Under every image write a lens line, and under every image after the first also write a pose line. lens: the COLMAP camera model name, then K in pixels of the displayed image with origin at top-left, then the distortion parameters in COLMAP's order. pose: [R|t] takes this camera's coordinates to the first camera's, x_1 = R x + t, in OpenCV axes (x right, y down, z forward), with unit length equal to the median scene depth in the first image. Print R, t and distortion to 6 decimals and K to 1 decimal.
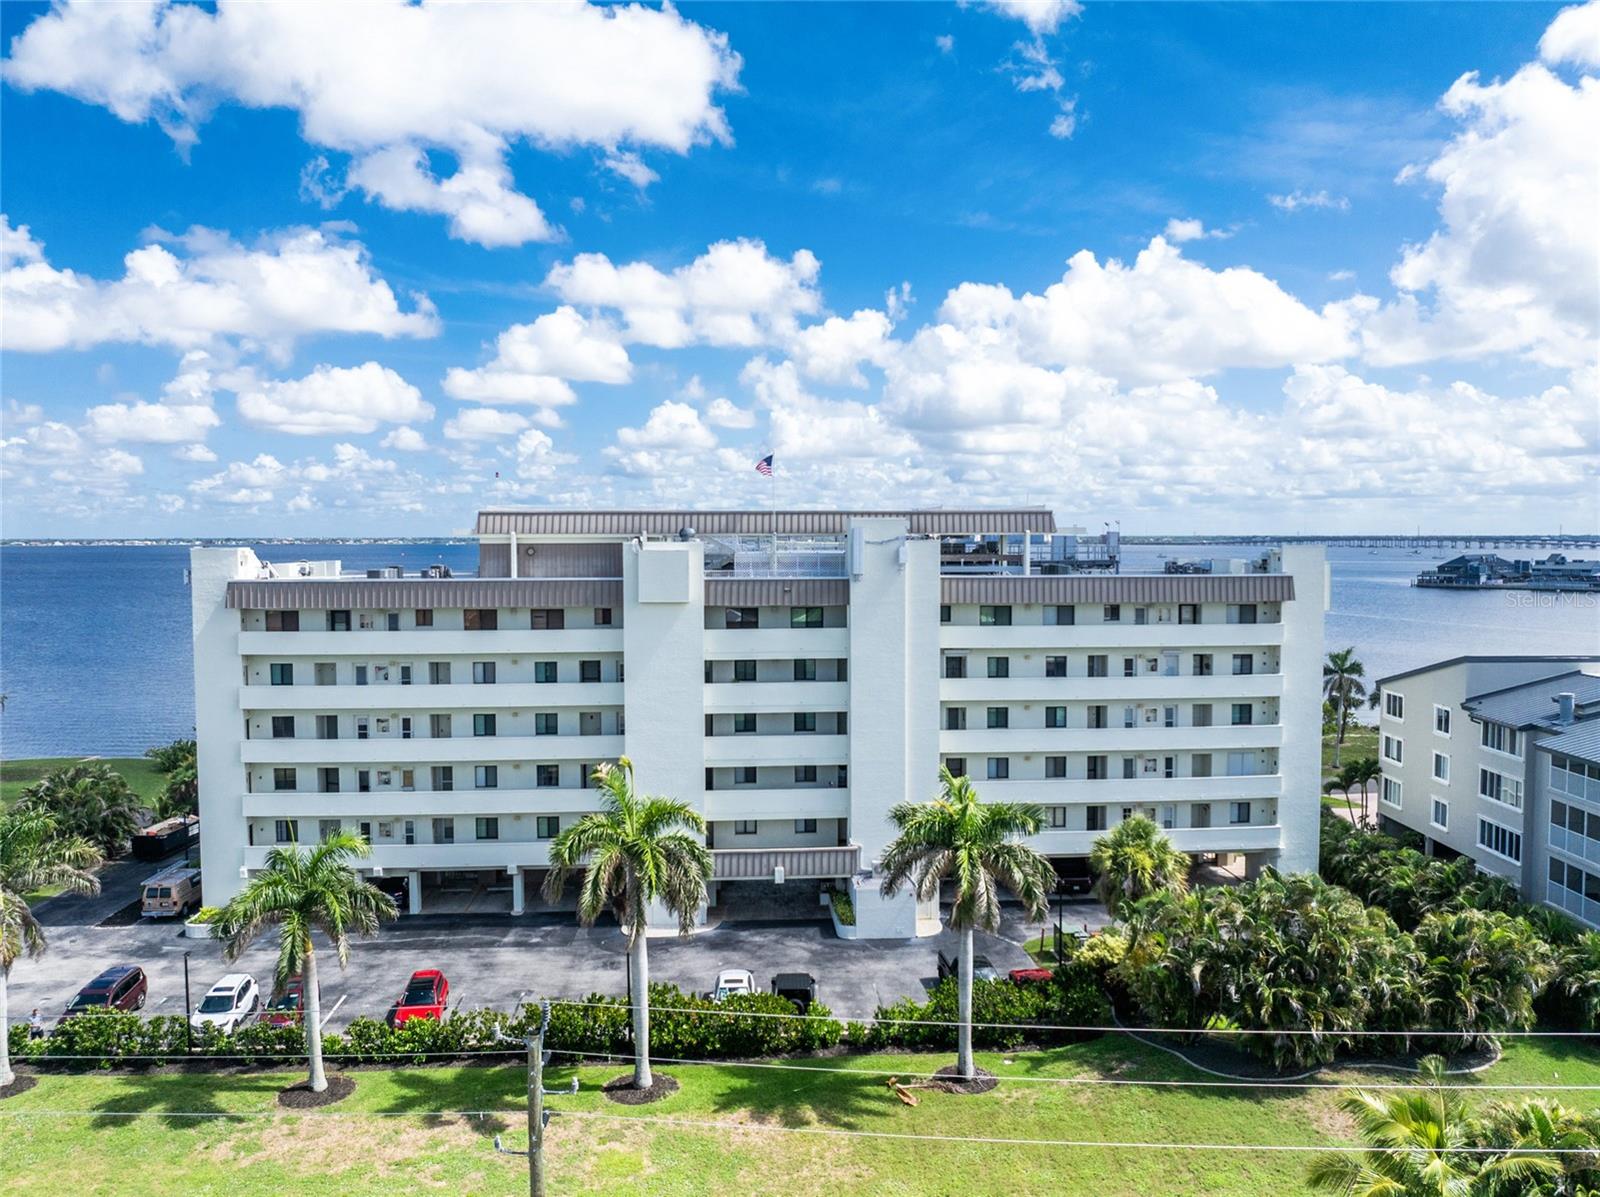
lens RADIAL K [[1133.6, 0, 827.4], [0, 1133.6, 648.3], [0, 0, 1]] dist [-0.035541, 0.001045]
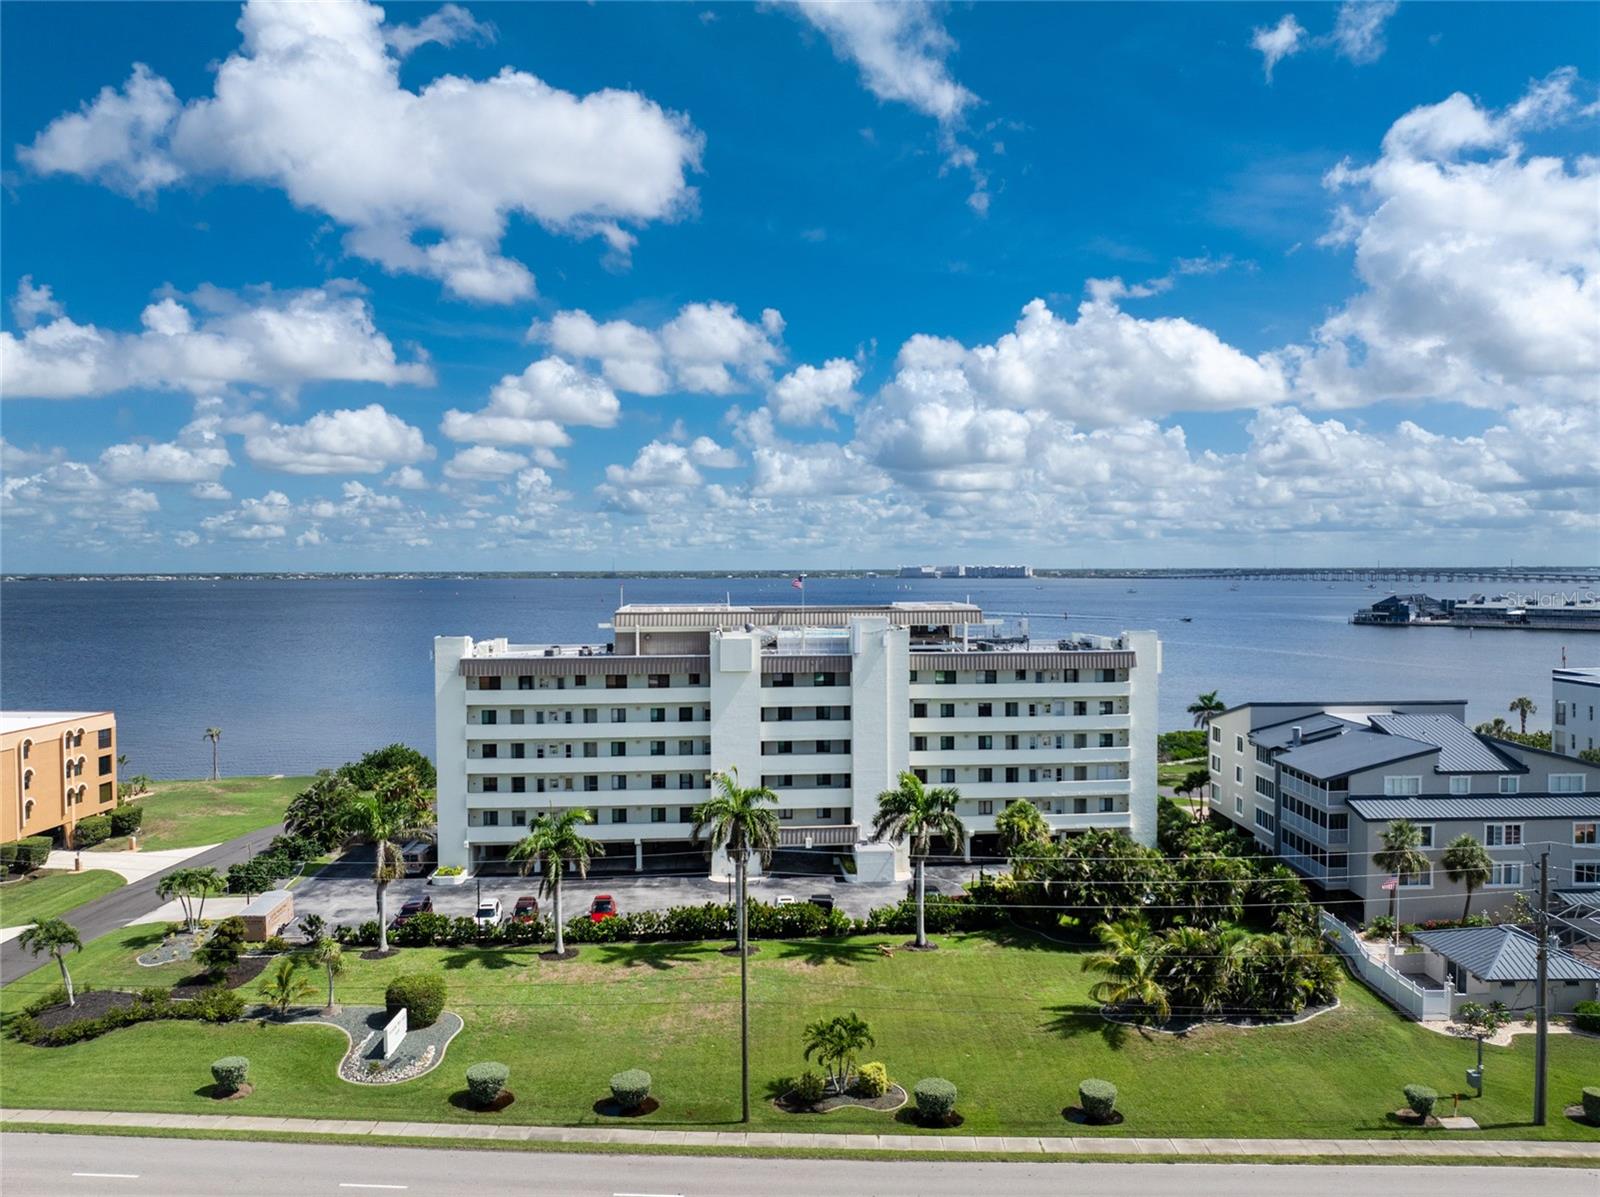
lens RADIAL K [[1133.6, 0, 827.4], [0, 1133.6, 656.8], [0, 0, 1]] dist [-0.035541, 0.001045]
pose [[0.999890, -0.002019, 0.014666, -0.036846], [0.002236, 0.999888, -0.014788, -0.035785], [-0.014634, 0.014820, 0.999783, -0.569735]]
